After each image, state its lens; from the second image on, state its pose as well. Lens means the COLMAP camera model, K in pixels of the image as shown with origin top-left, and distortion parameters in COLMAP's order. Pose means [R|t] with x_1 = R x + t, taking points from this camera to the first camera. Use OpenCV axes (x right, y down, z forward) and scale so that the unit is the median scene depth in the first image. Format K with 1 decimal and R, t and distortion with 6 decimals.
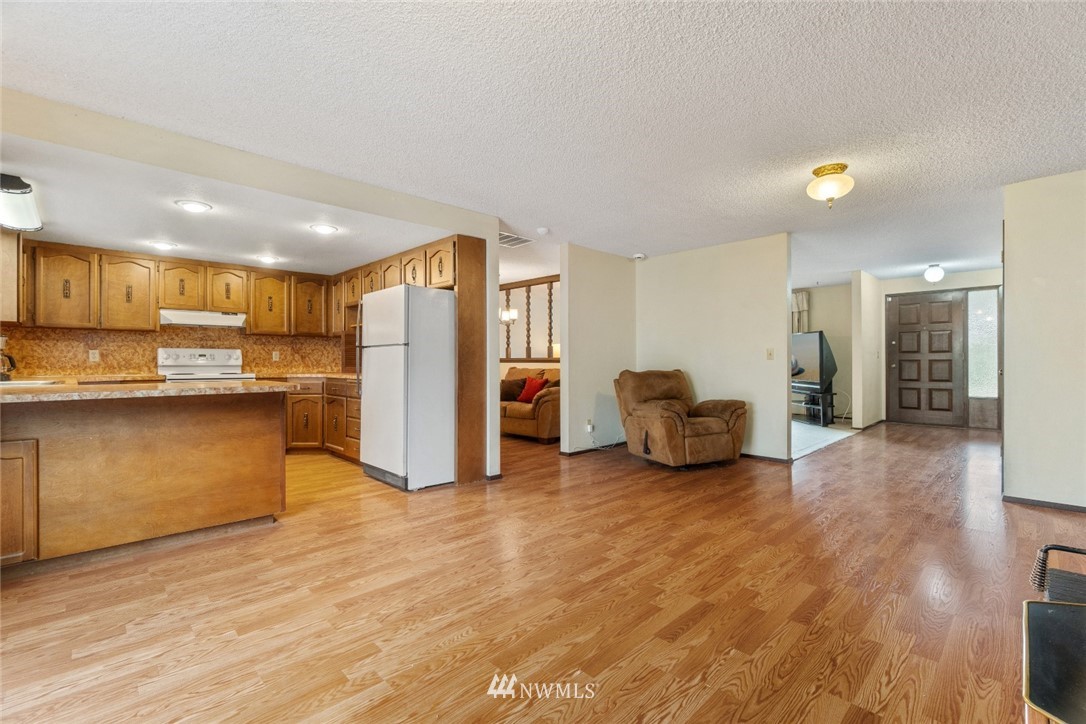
lens RADIAL K [[480.2, 0, 542.8], [0, 480.2, 354.4], [0, 0, 1]] dist [-0.001389, -0.000305]
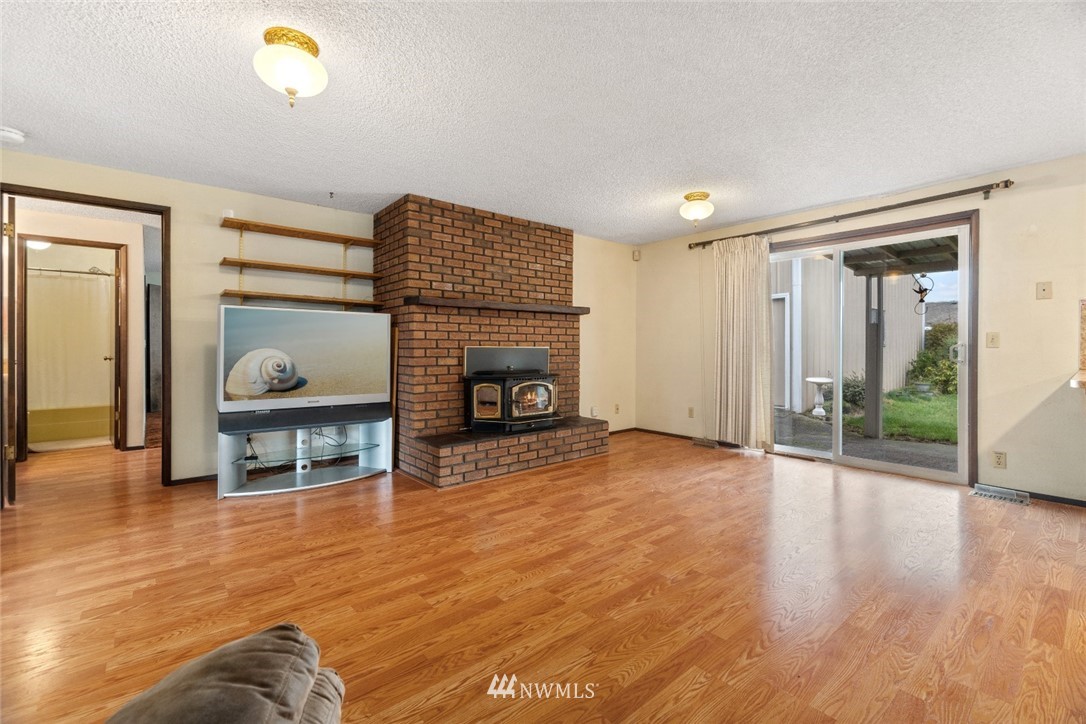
lens RADIAL K [[480.2, 0, 542.8], [0, 480.2, 354.4], [0, 0, 1]] dist [-0.001389, -0.000305]
pose [[-0.997522, 0.000955, 0.070344, 0.289248], [0.001130, 0.999996, 0.002459, 0.022147], [-0.070342, 0.002532, -0.997520, 2.001008]]
